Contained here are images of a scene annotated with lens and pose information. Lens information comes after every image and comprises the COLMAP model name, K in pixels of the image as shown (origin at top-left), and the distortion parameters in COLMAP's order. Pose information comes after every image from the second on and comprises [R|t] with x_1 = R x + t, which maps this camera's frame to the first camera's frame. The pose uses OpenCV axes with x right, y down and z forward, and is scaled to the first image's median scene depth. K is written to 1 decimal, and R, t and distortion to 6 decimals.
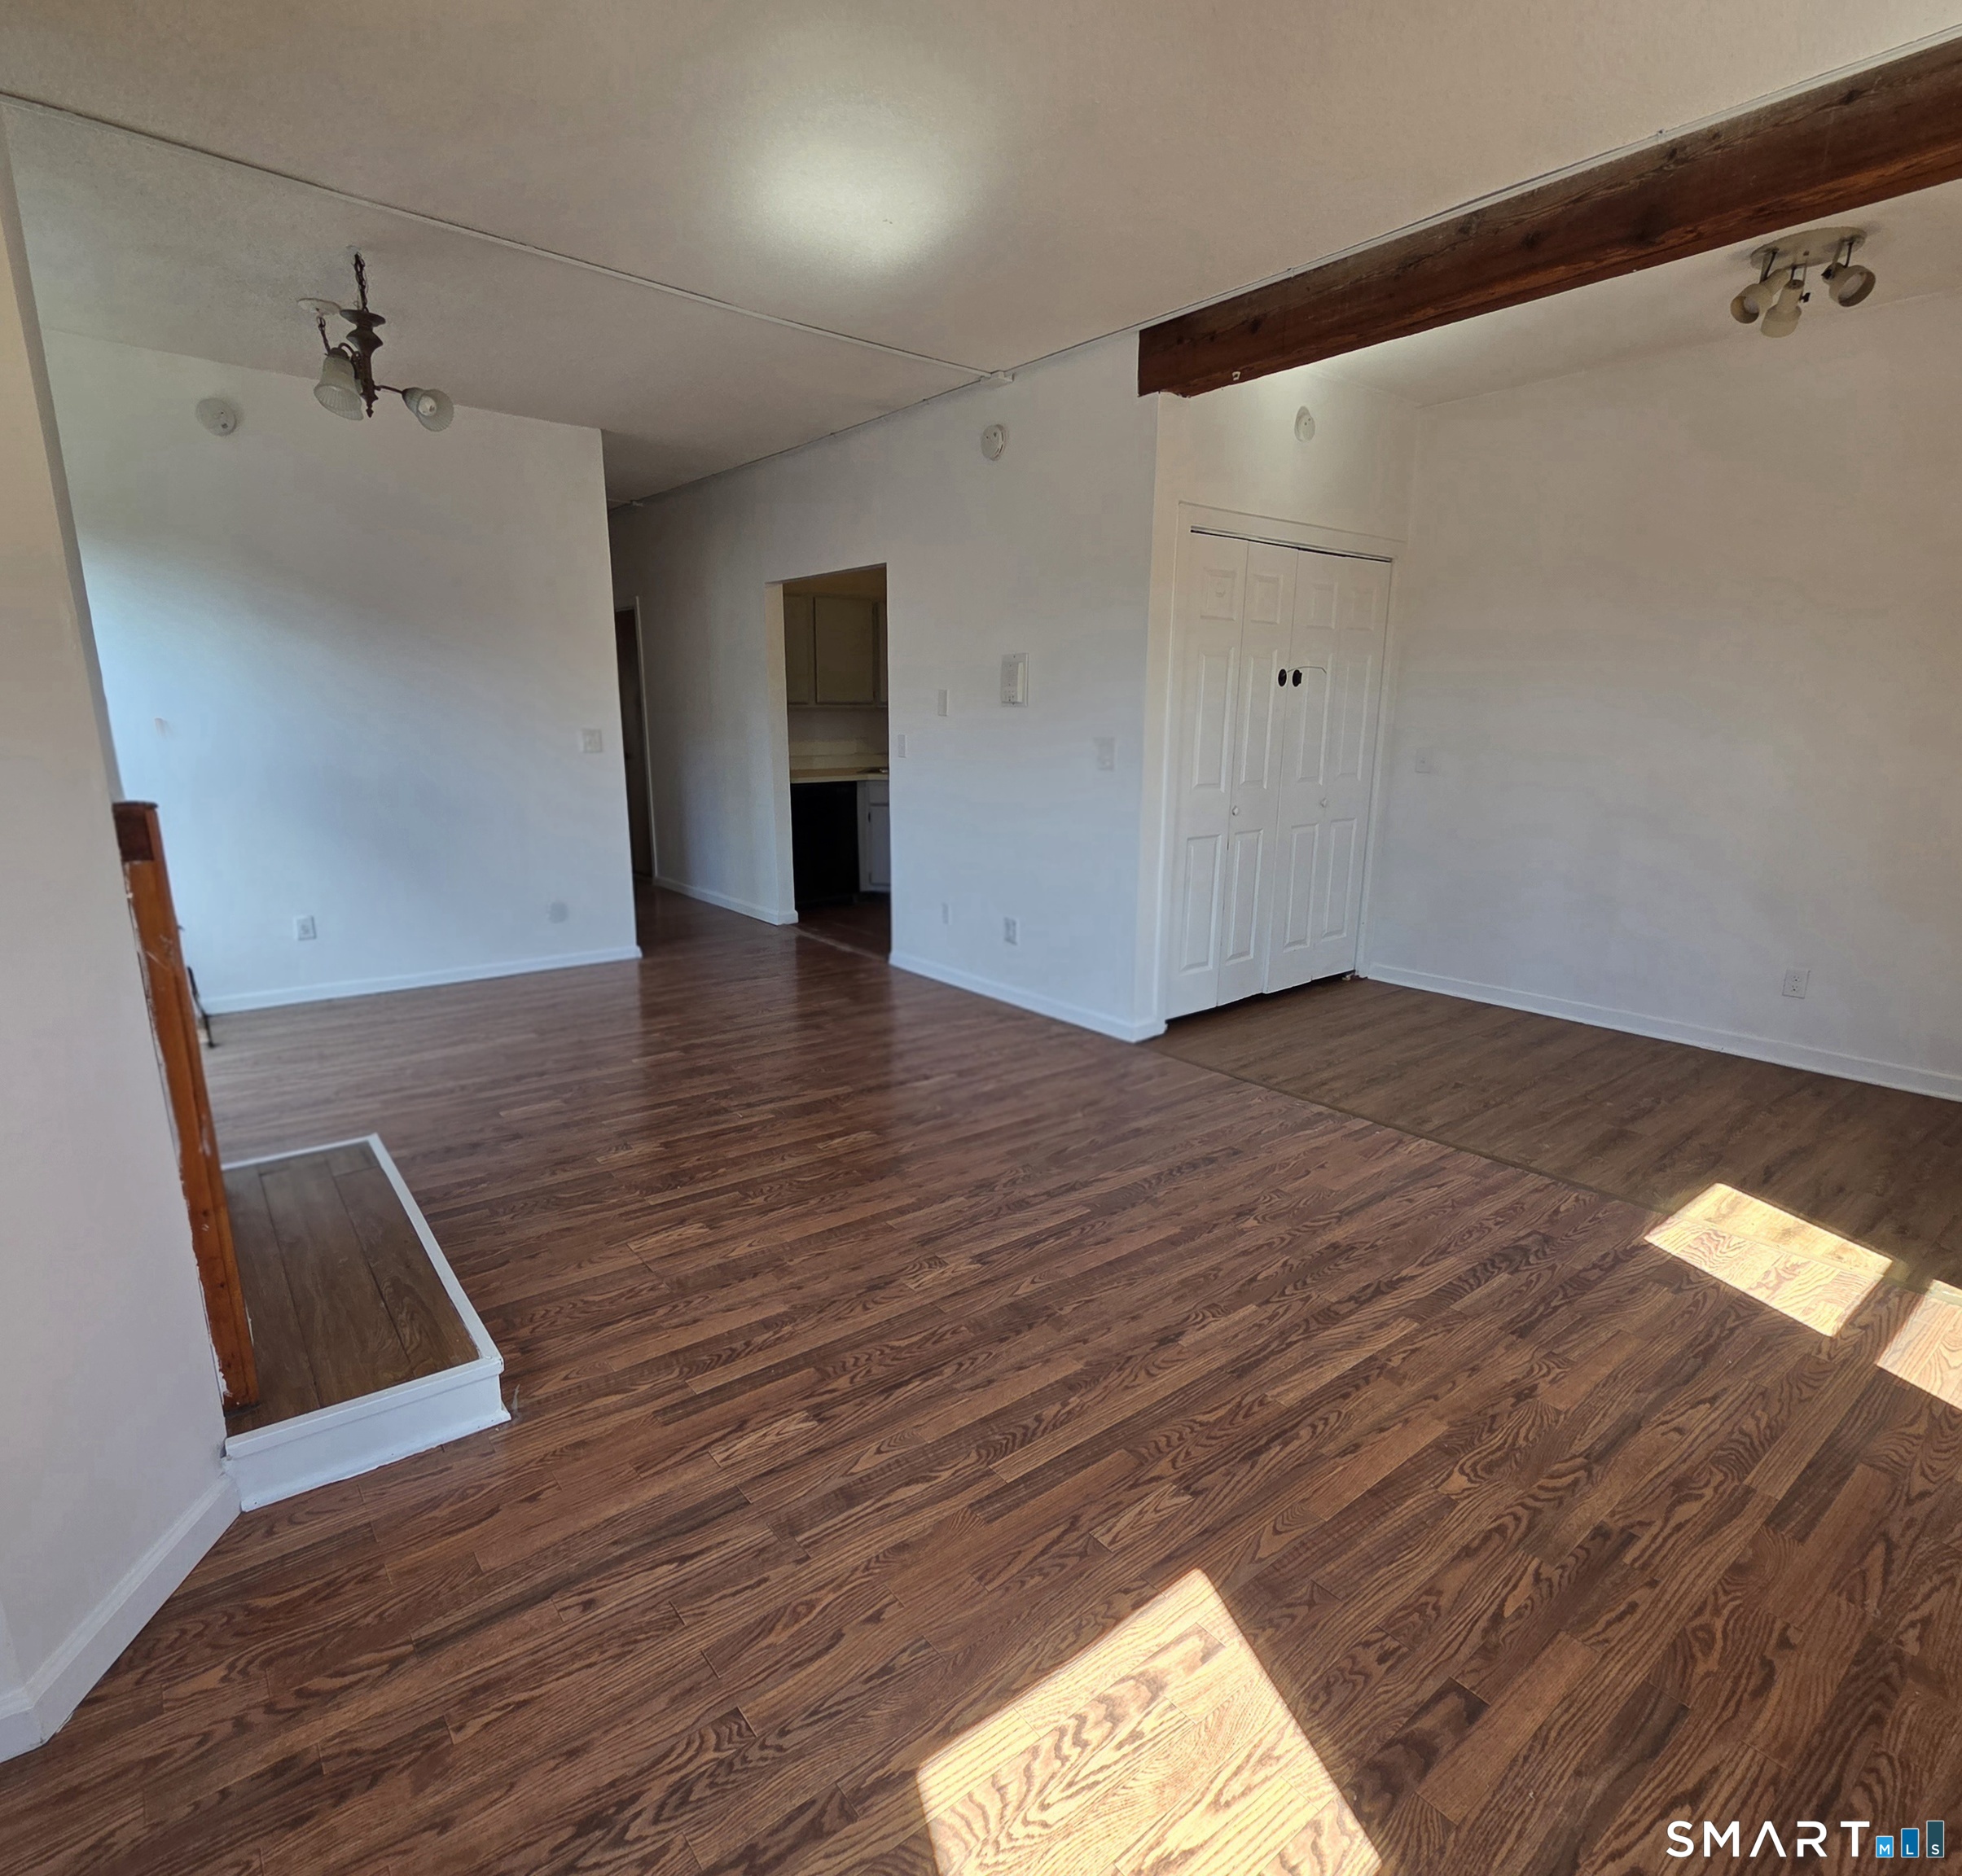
lens RADIAL K [[1093.3, 0, 981.0], [0, 1093.3, 938.0], [0, 0, 1]] dist [0.005795, -0.009390]
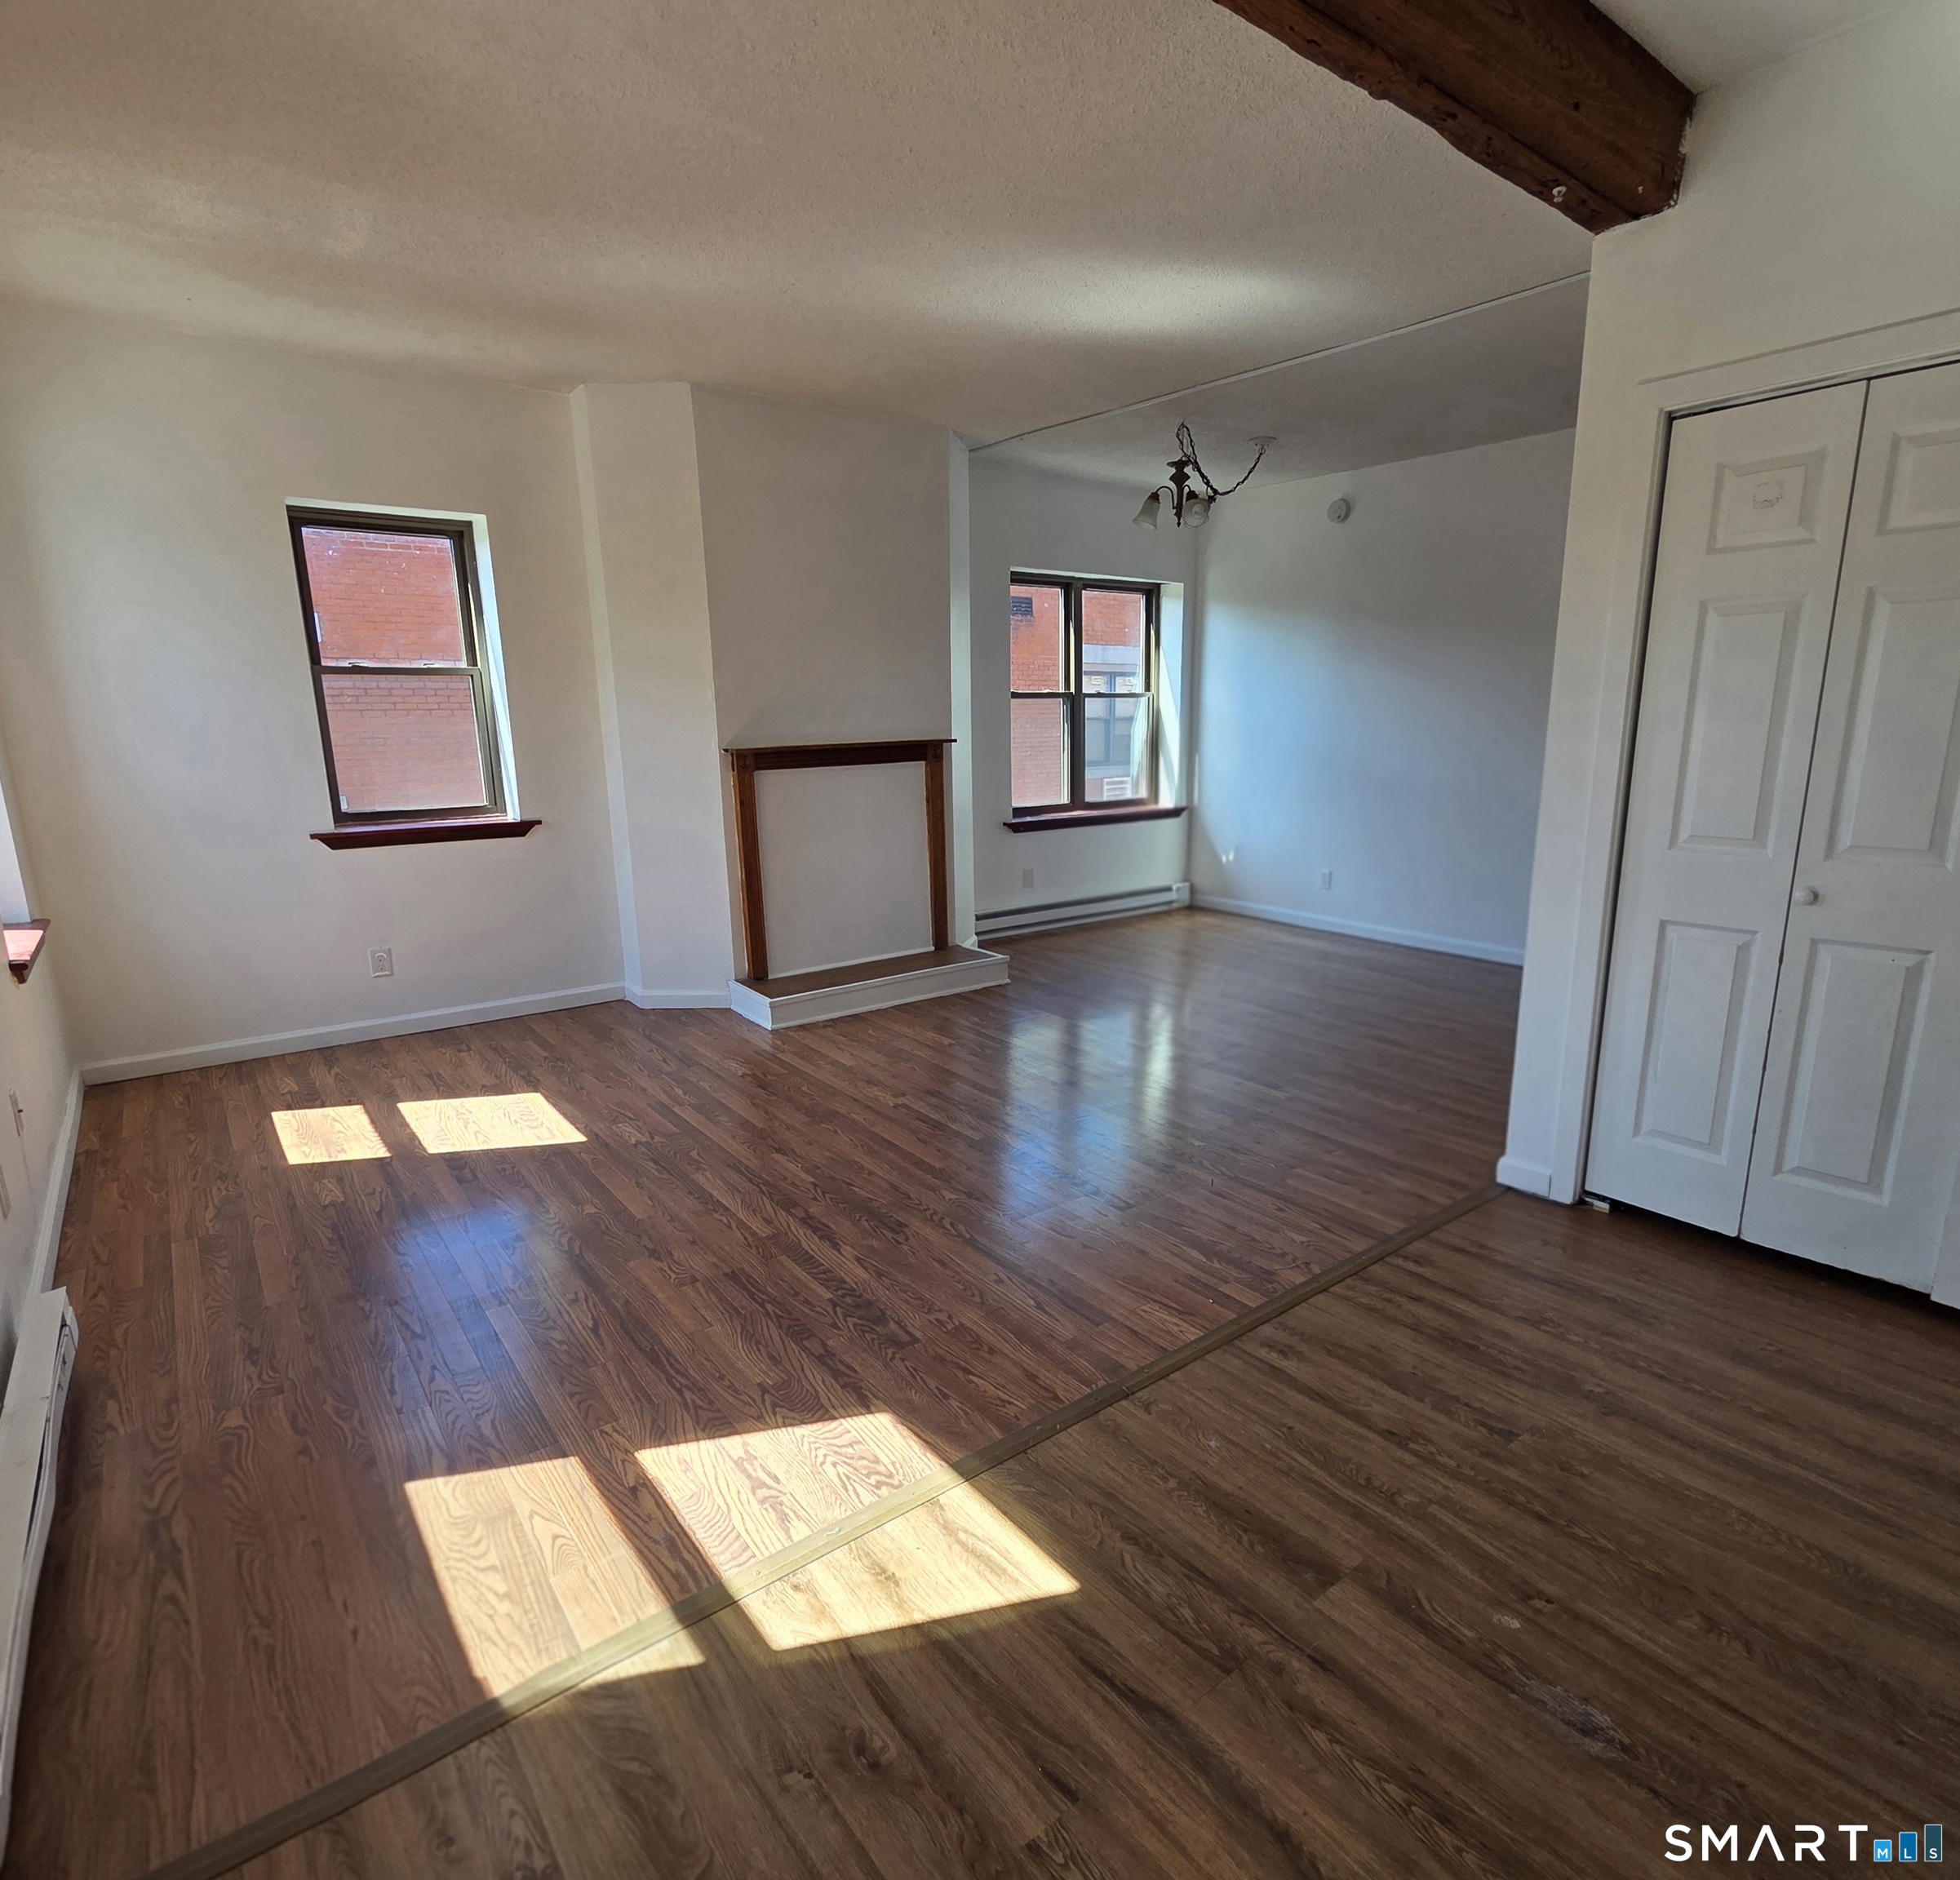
lens RADIAL K [[1056.9, 0, 956.6], [0, 1056.9, 959.3], [0, 0, 1]] dist [-0.006374, -0.000316]
pose [[-0.033262, 0.219329, -0.975084, 1.264109], [-0.193070, 0.955837, 0.221585, -0.205570], [0.980621, 0.195630, 0.010553, 0.983869]]
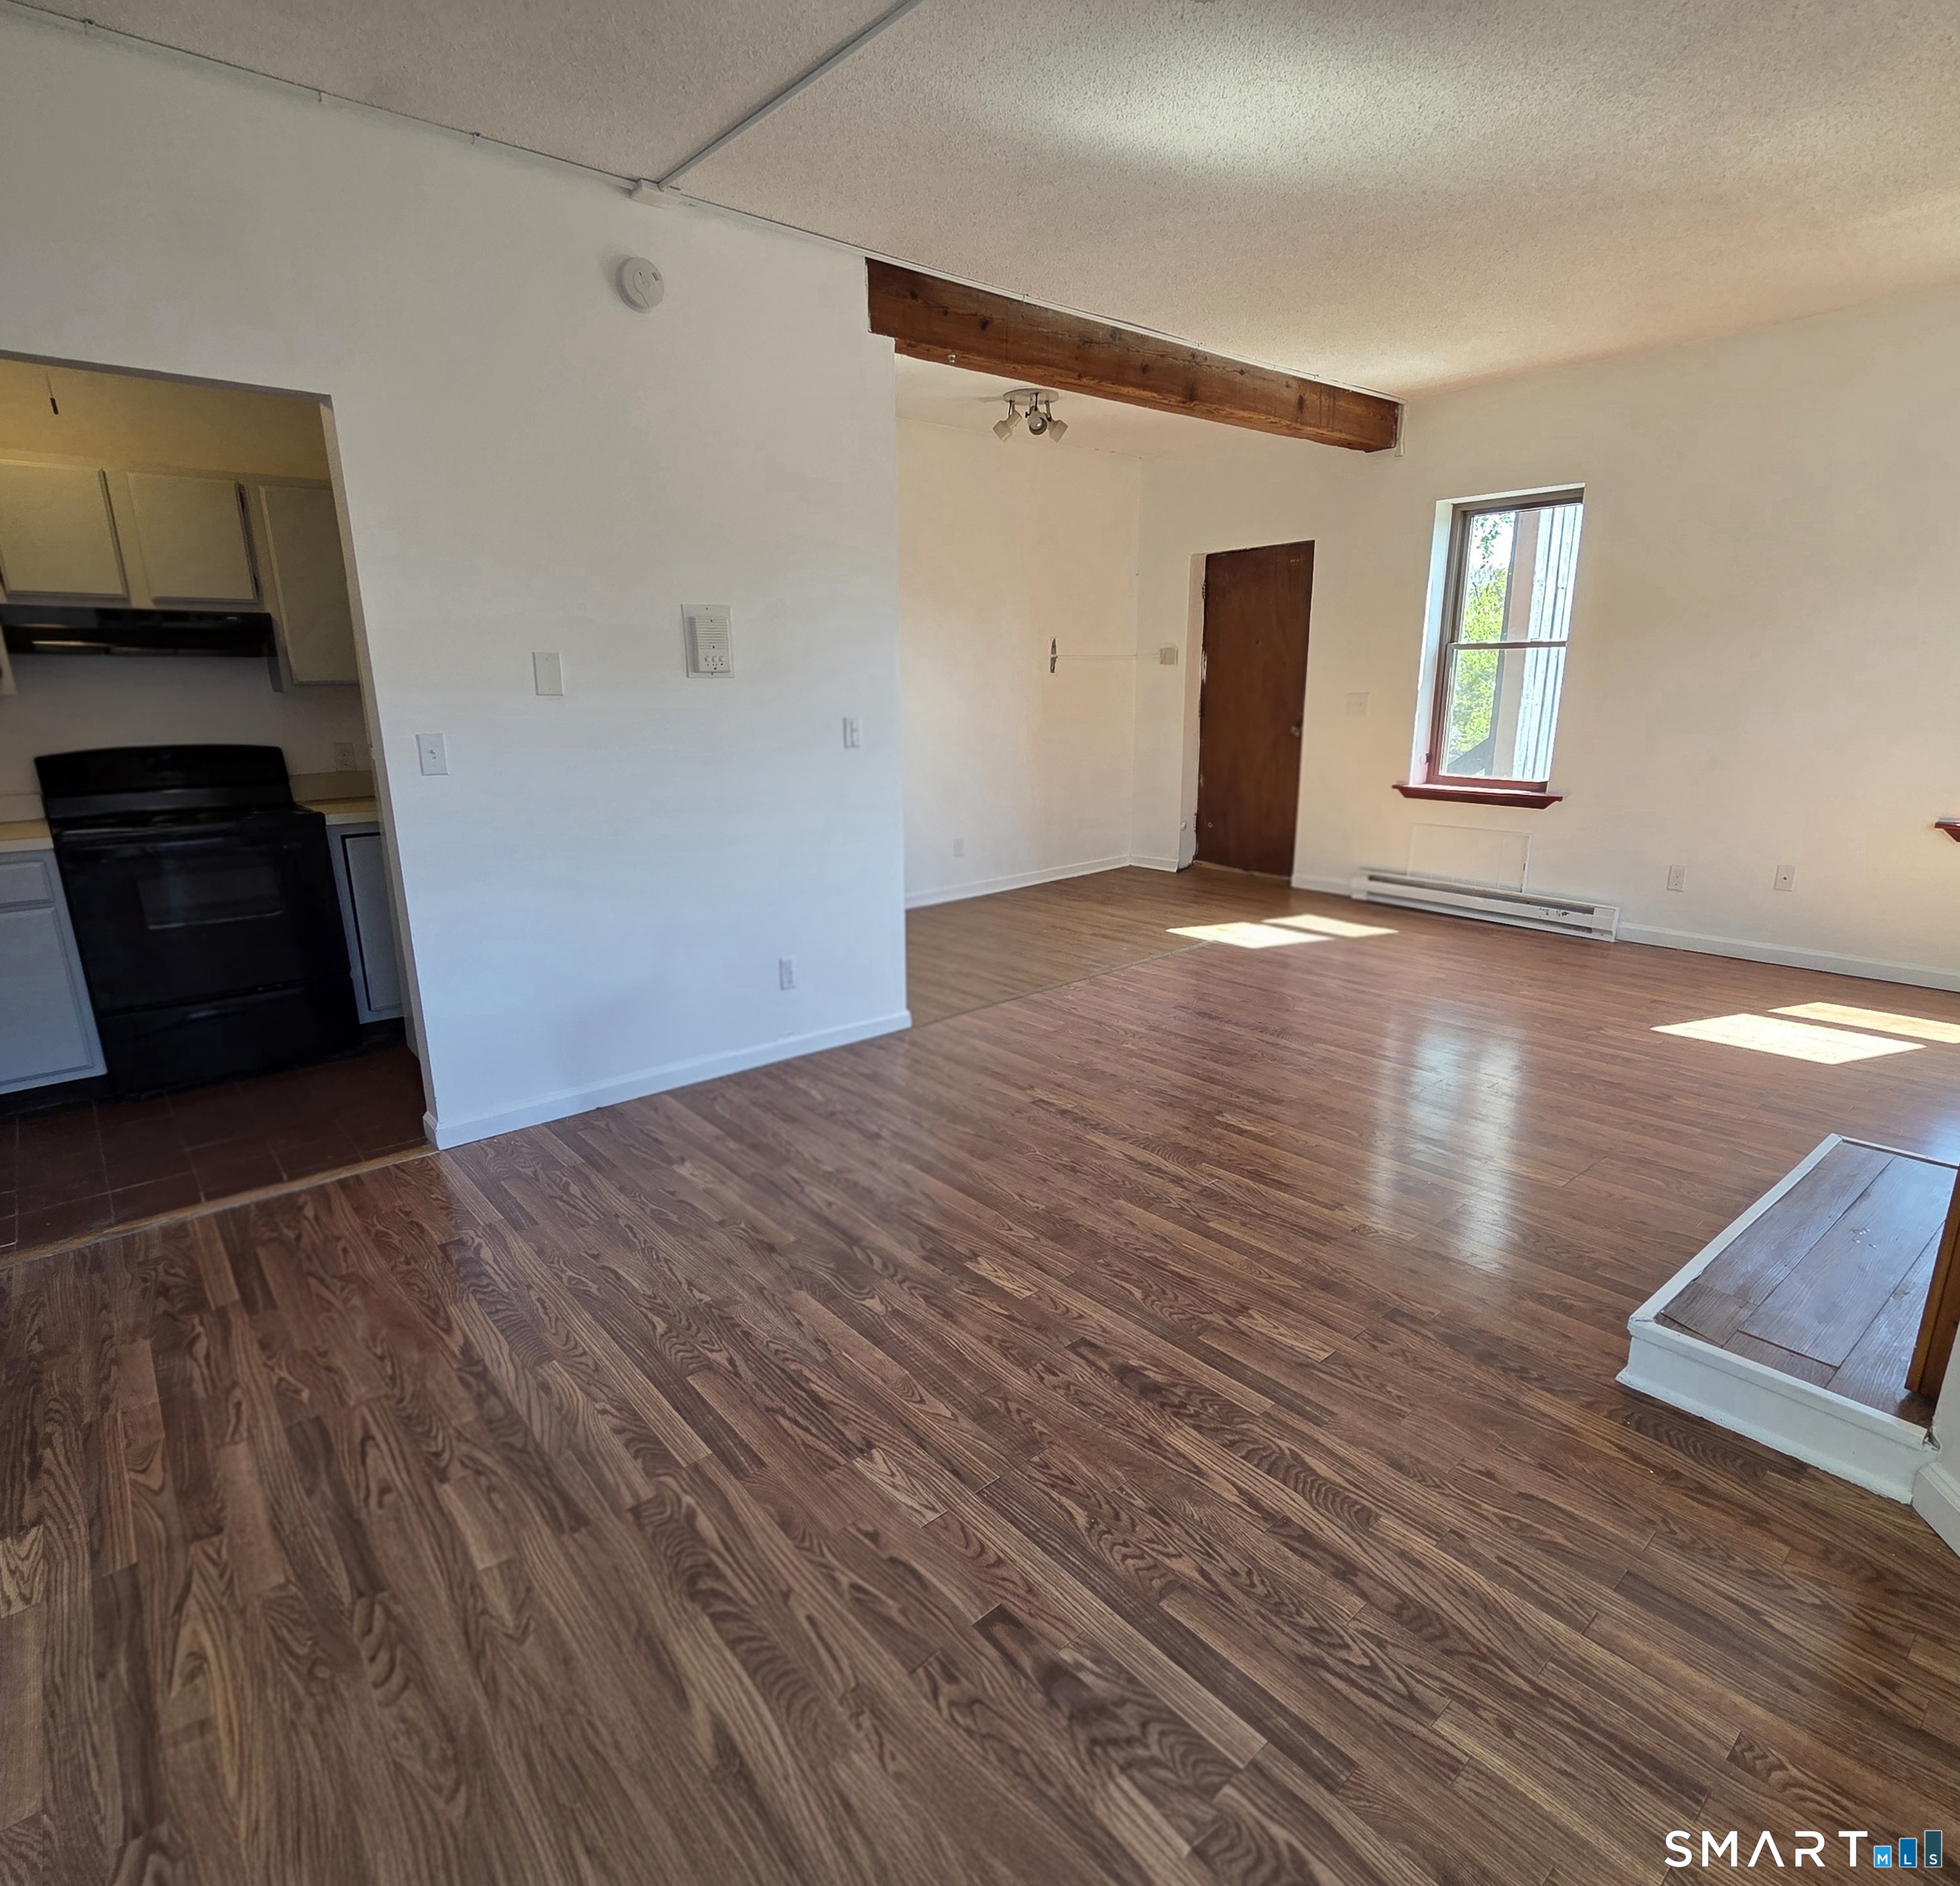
lens RADIAL K [[1057.0, 0, 956.6], [0, 1057.0, 962.3], [0, 0, 1]] dist [-0.006374, -0.000316]
pose [[-0.020171, -0.264745, 0.964107, -1.212384], [0.219927, 0.939509, 0.262591, -0.313124], [-0.975308, 0.217330, 0.039274, 1.454816]]
